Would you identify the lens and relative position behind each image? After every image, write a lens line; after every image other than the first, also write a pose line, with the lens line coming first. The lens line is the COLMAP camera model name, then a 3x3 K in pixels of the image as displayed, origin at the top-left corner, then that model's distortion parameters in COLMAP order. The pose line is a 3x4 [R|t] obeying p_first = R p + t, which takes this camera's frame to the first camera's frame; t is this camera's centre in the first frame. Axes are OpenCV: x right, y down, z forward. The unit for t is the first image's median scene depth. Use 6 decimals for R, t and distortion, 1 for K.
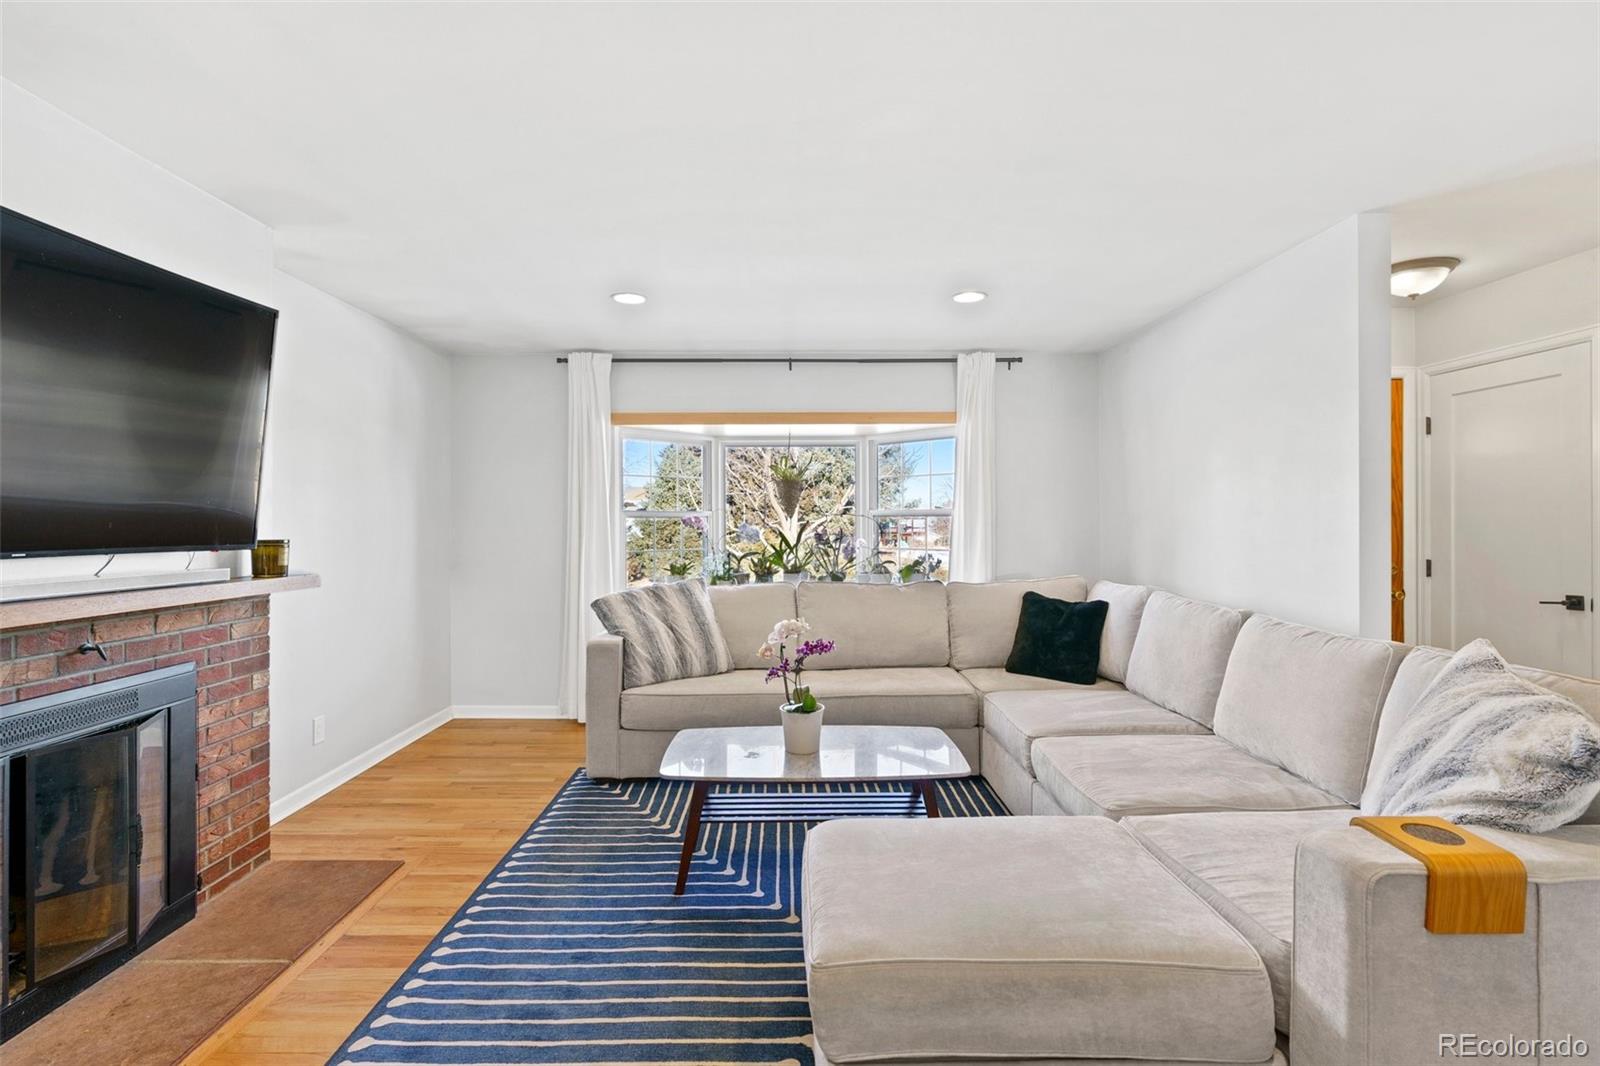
lens RADIAL K [[730.3, 0, 800.7], [0, 730.3, 529.1], [0, 0, 1]] dist [0.001089, 0.000068]
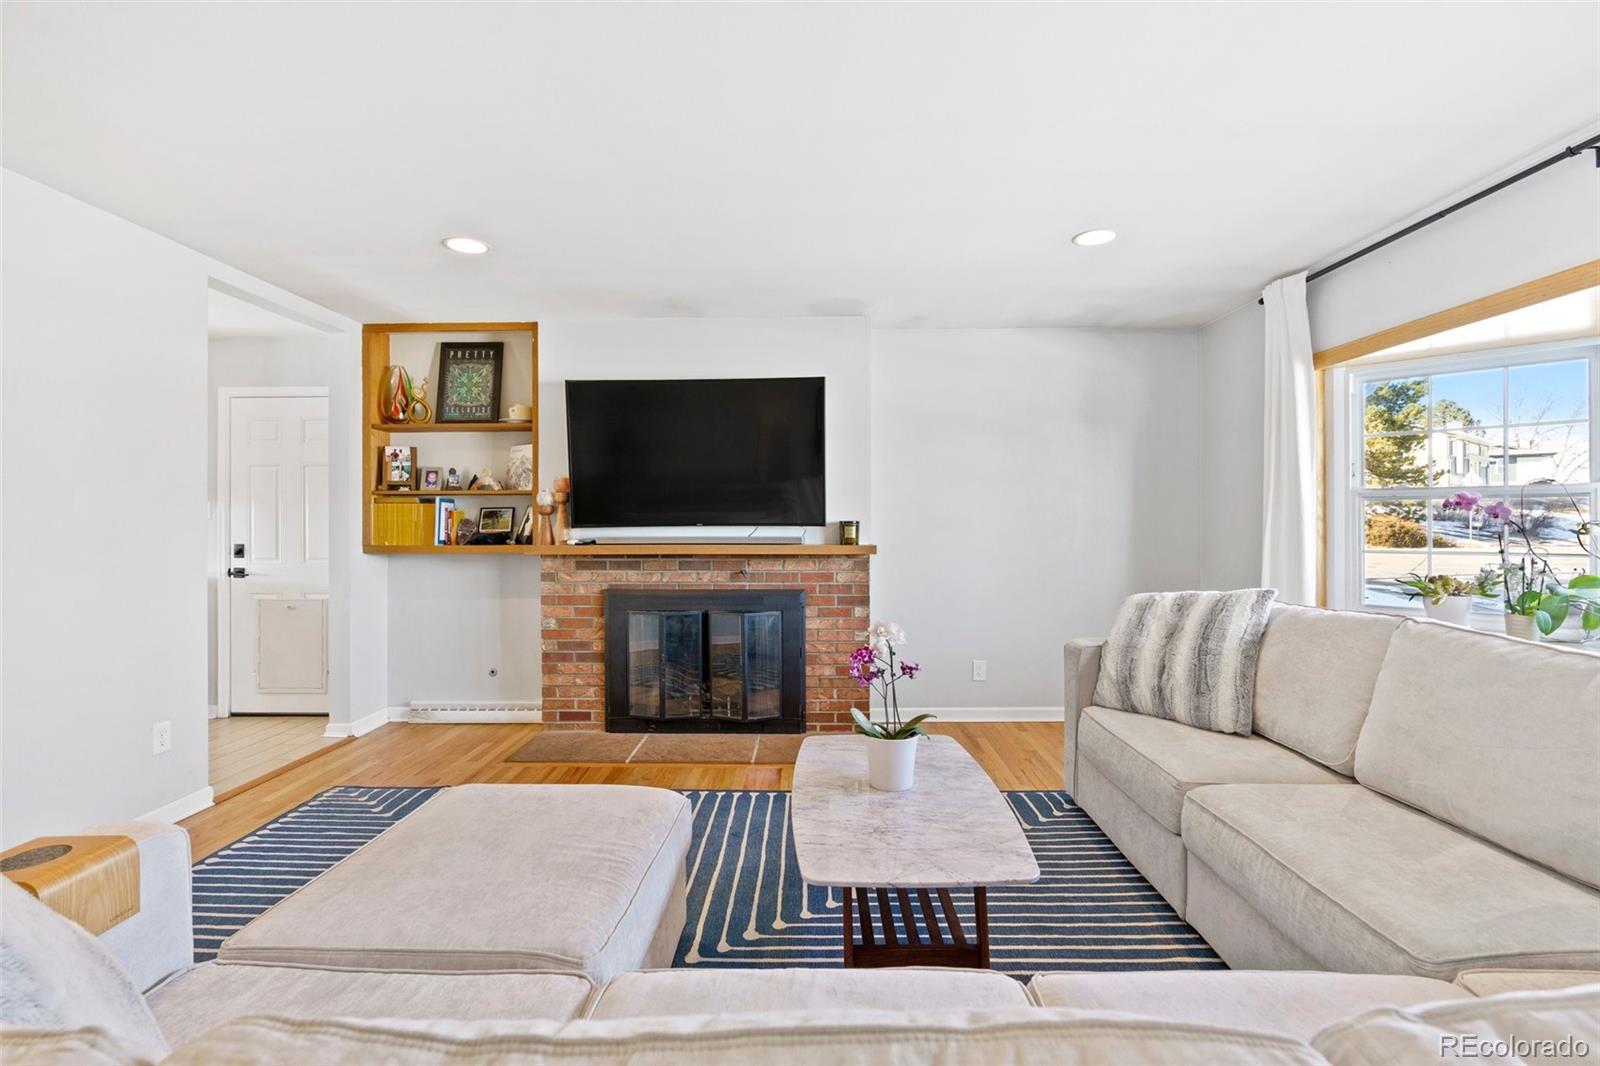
lens RADIAL K [[730.3, 0, 803.2], [0, 730.3, 522.2], [0, 0, 1]] dist [0.001089, 0.000068]
pose [[-0.026120, 0.005711, -0.999643, 0.825546], [-0.006740, 0.999960, 0.005889, 0.008514], [0.999636, 0.006892, -0.026080, 0.933674]]
